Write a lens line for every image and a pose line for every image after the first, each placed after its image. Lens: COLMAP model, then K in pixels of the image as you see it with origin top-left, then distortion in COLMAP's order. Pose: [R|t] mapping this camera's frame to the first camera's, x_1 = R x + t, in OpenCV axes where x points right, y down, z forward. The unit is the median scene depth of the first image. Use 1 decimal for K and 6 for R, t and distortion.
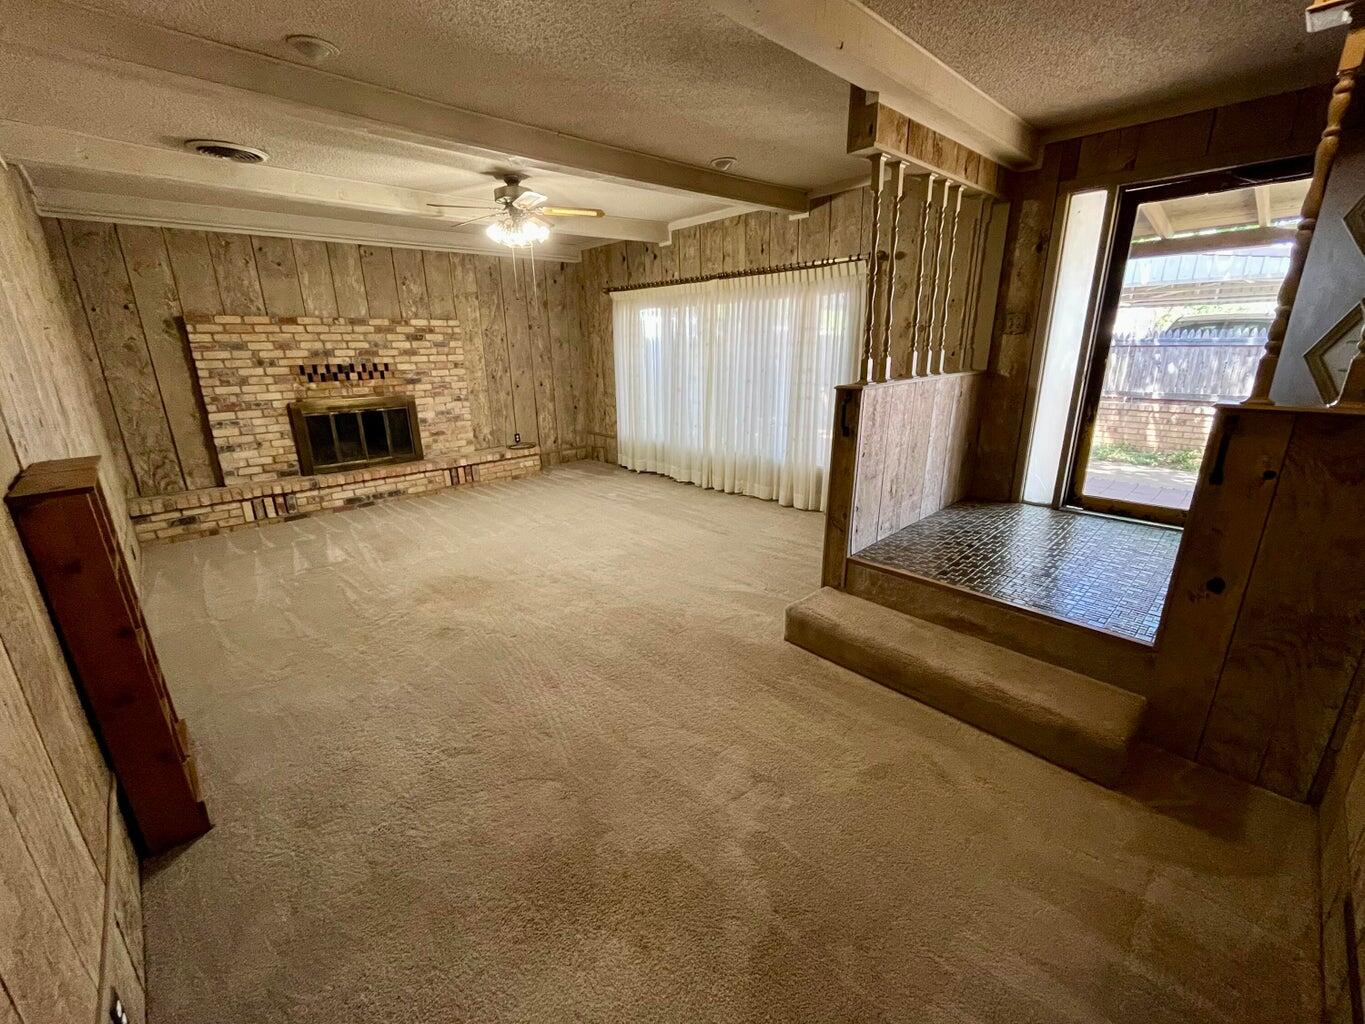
lens RADIAL K [[557.2, 0, 682.1], [0, 557.2, 513.3], [0, 0, 1]] dist [-0.006457, 0.000747]
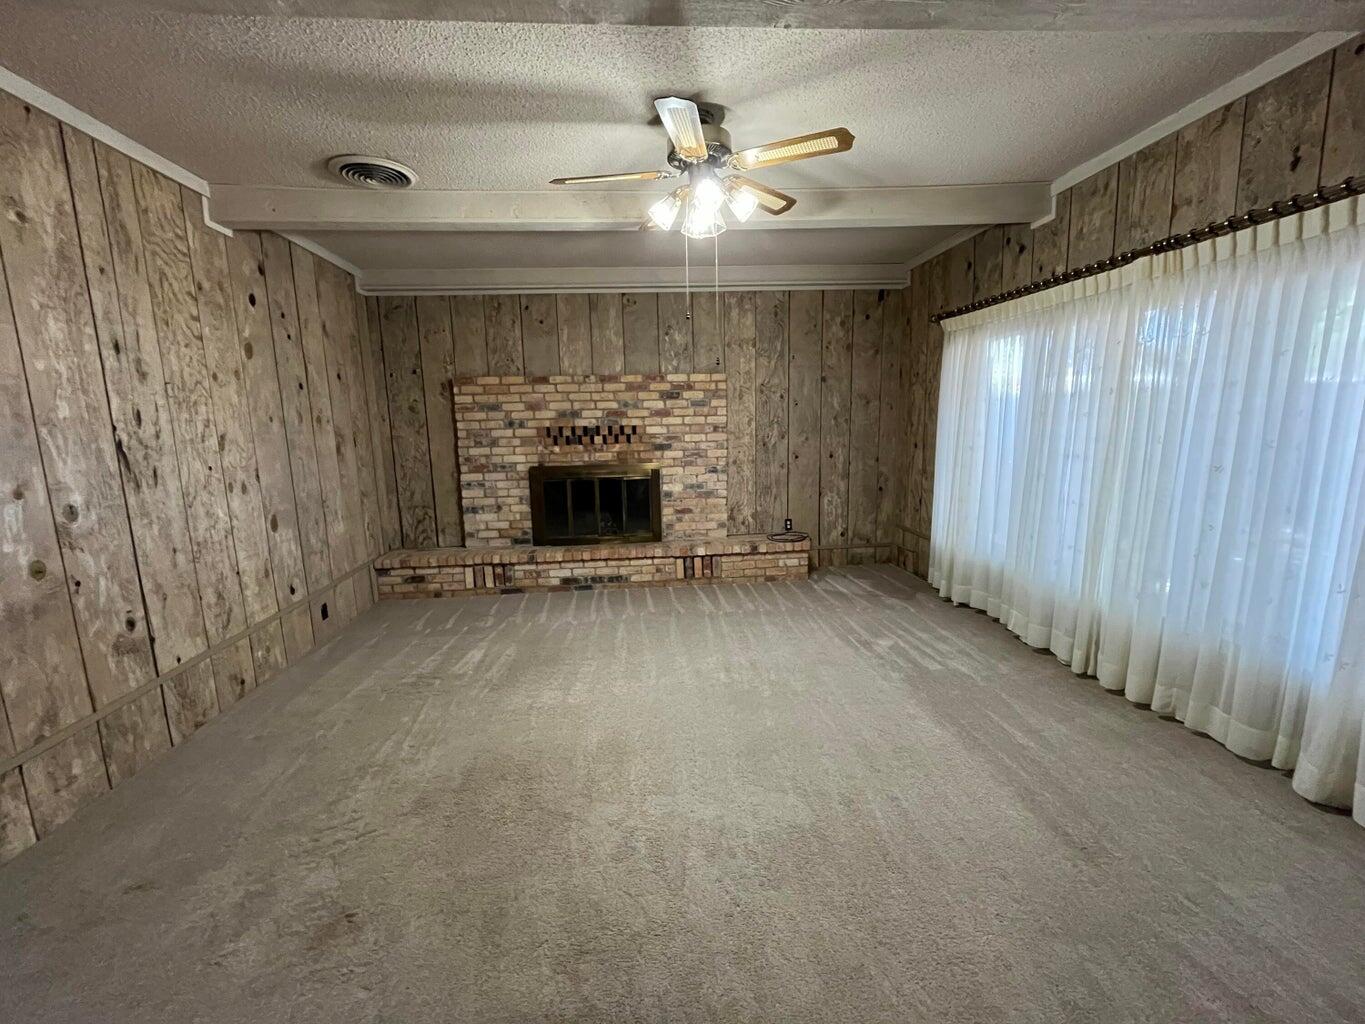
lens RADIAL K [[557.2, 0, 676.2], [0, 557.2, 509.8], [0, 0, 1]] dist [-0.006457, 0.000747]
pose [[0.783551, 0.094622, -0.614080, 0.056344], [-0.168069, 0.983769, -0.062866, -0.106864], [0.598164, 0.152467, 0.786736, 0.412686]]
